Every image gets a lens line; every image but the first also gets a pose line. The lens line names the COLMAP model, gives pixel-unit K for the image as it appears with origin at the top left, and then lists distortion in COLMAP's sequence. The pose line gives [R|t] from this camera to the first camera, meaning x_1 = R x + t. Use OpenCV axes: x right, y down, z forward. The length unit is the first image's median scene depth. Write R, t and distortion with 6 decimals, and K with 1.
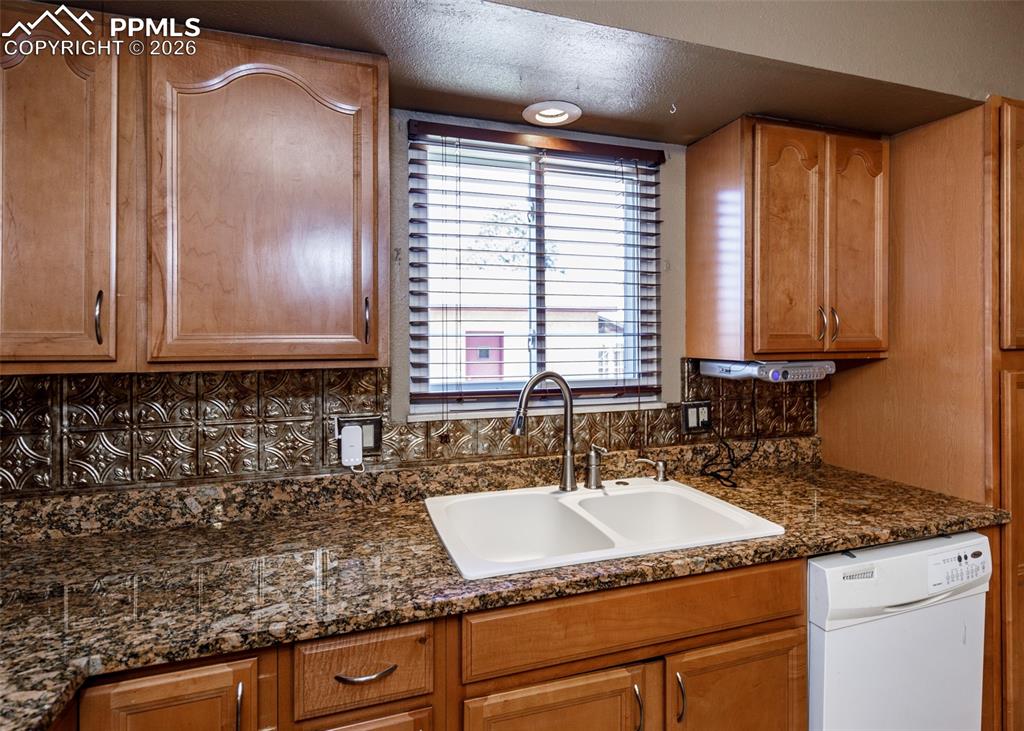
lens RADIAL K [[538.1, 0, 516.2], [0, 538.1, 338.7], [0, 0, 1]] dist [0.005099, 0.000533]
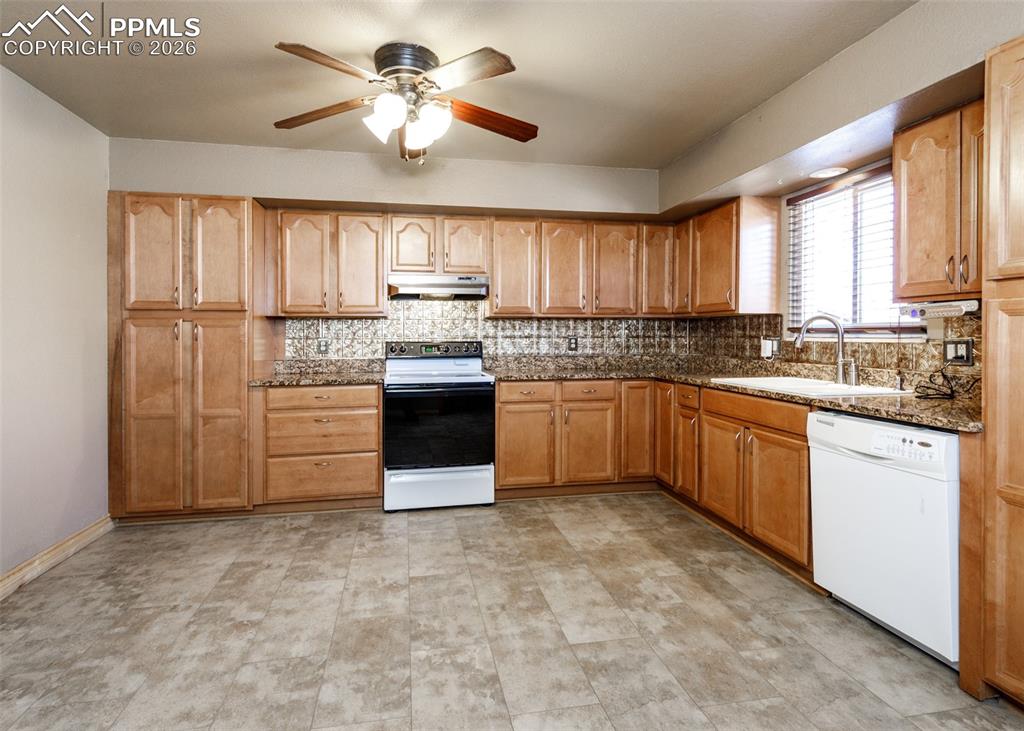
lens RADIAL K [[513.9, 0, 507.0], [0, 513.9, 338.9], [0, 0, 1]] dist [0.003452, -0.000787]
pose [[-0.125252, 0.013679, -0.992031, 1.924913], [0.005159, 0.999900, 0.013136, 0.111819], [0.992112, -0.003472, -0.125310, 0.149226]]
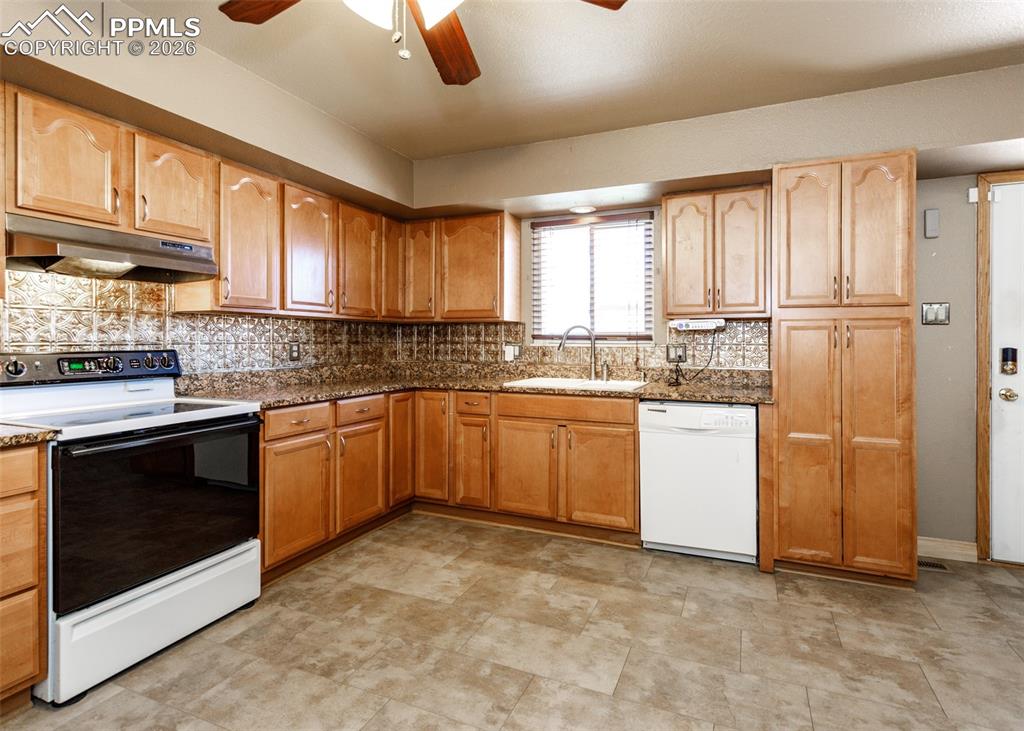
lens RADIAL K [[509.1, 0, 531.0], [0, 509.1, 341.6], [0, 0, 1]] dist [0.003222, -0.000259]
pose [[0.755997, 0.008619, -0.654518, 1.286005], [-0.005165, 0.999961, 0.007202, 0.114220], [0.654554, -0.002065, 0.756012, -0.733054]]
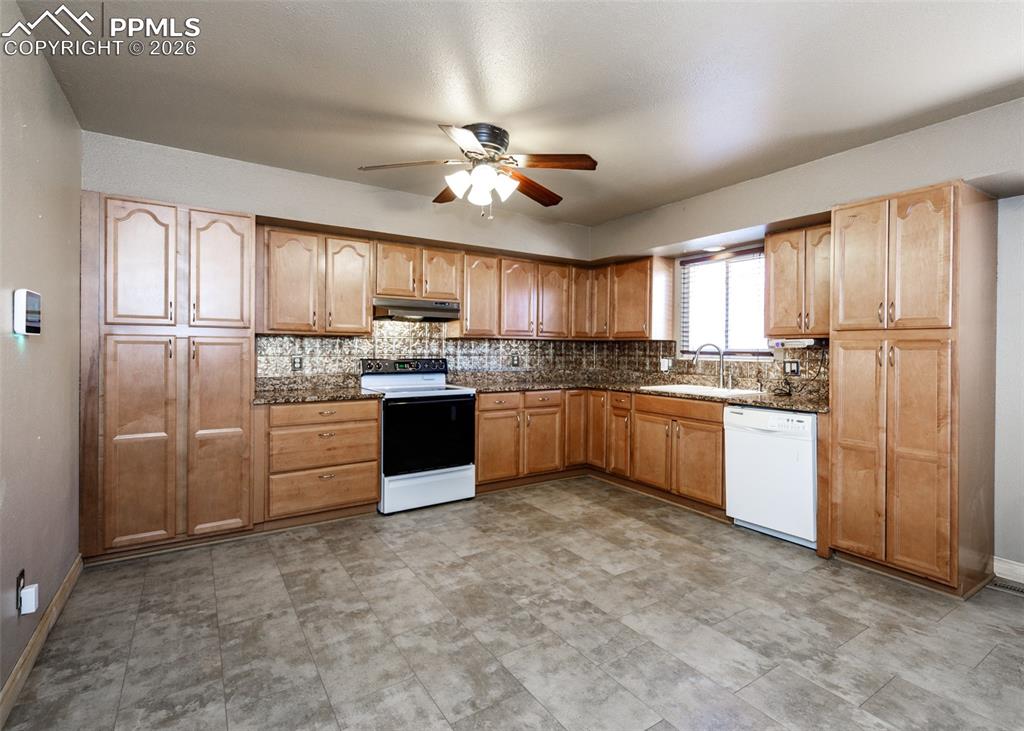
lens RADIAL K [[489.3, 0, 540.9], [0, 489.3, 349.8], [0, 0, 1]] dist [0.003863, -0.001324]
pose [[0.288090, 0.010034, -0.957551, 2.197938], [-0.008340, 0.999933, 0.007969, 0.081662], [0.957567, 0.005690, 0.288154, -0.552880]]
